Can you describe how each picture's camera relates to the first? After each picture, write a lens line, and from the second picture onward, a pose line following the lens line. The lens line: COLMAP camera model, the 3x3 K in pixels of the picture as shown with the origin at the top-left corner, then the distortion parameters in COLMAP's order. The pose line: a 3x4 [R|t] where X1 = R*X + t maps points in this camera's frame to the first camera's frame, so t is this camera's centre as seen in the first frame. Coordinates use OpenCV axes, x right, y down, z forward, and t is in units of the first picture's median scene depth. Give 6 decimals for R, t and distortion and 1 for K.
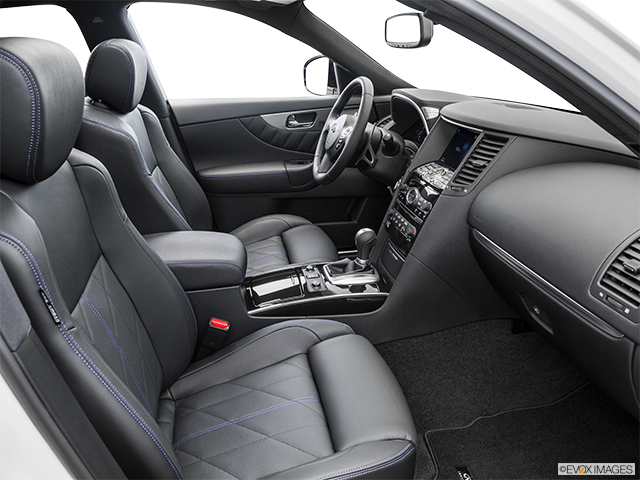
lens RADIAL K [[490.9, 0, 310.2], [0, 490.9, 246.4], [0, 0, 1]] dist [-0.124484, 0.060338]
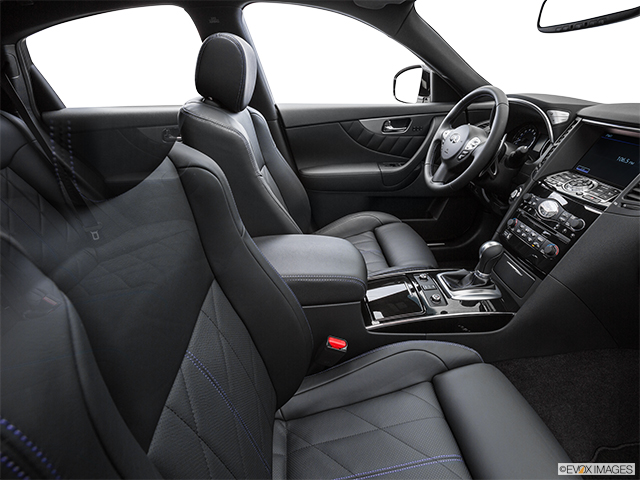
lens RADIAL K [[338.4, 0, 318.5], [0, 338.4, 234.9], [0, 0, 1]] dist [-0.037273, 0.001999]
pose [[0.993713, 0.045829, -0.102151, -0.145435], [-0.040934, 0.997935, 0.049509, -0.065279], [0.104209, -0.045016, 0.993536, 0.325123]]
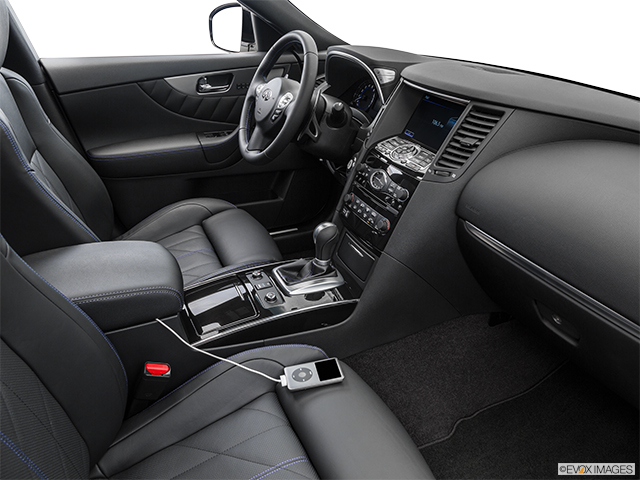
lens RADIAL K [[490.9, 0, 316.5], [0, 490.9, 245.1], [0, 0, 1]] dist [-0.124484, 0.060338]
pose [[0.968990, -0.081984, 0.233105, -0.091862], [0.061056, 0.993543, 0.095629, -0.076274], [-0.239440, -0.078431, 0.967738, 0.206396]]
